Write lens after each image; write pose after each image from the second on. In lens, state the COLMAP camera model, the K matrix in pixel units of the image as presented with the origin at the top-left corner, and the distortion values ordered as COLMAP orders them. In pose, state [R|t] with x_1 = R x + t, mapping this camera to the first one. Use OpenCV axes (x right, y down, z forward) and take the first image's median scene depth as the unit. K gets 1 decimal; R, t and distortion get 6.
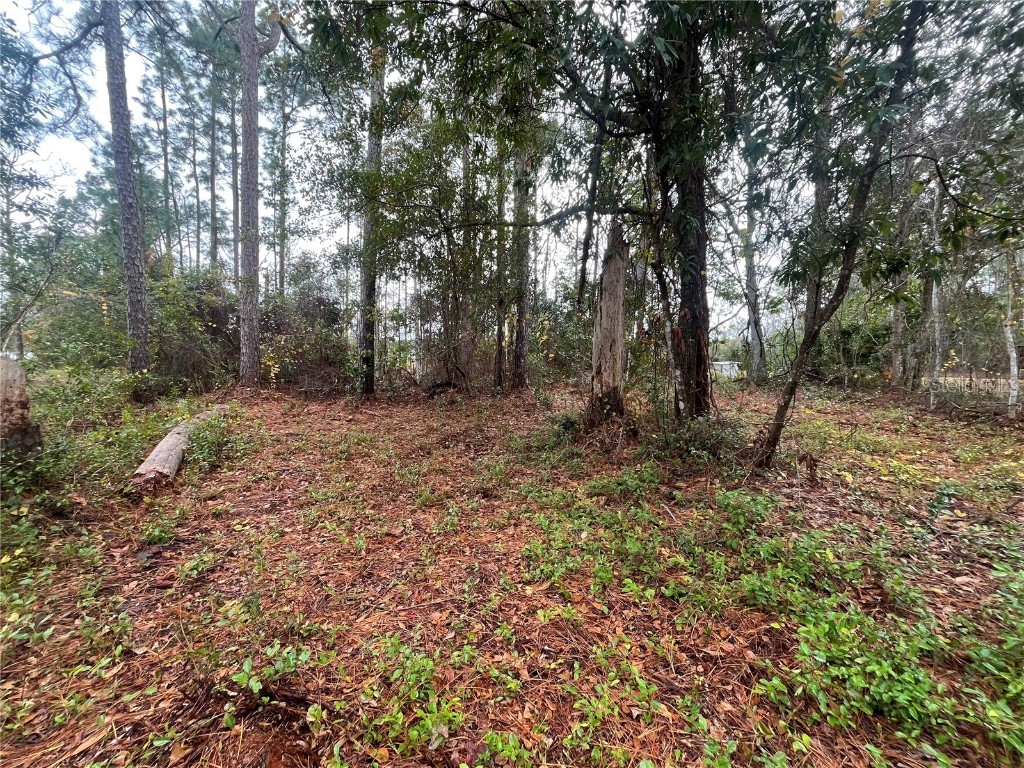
lens RADIAL K [[418.5, 0, 512.0], [0, 418.5, 384.0], [0, 0, 1]] dist [-0.016281, 0.001076]
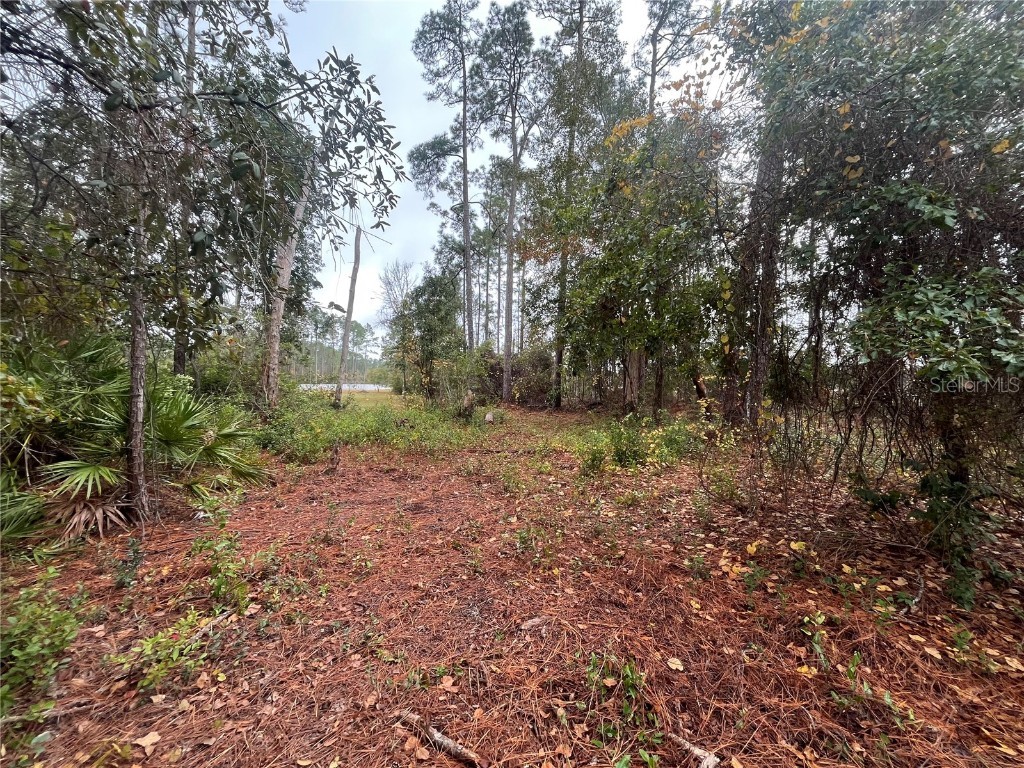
lens RADIAL K [[418.5, 0, 512.0], [0, 418.5, 384.0], [0, 0, 1]] dist [-0.016281, 0.001076]
pose [[0.863714, -0.007541, -0.503926, 0.250600], [-0.027026, 0.997756, -0.061253, 0.020462], [0.503258, 0.066525, 0.861572, -0.444666]]
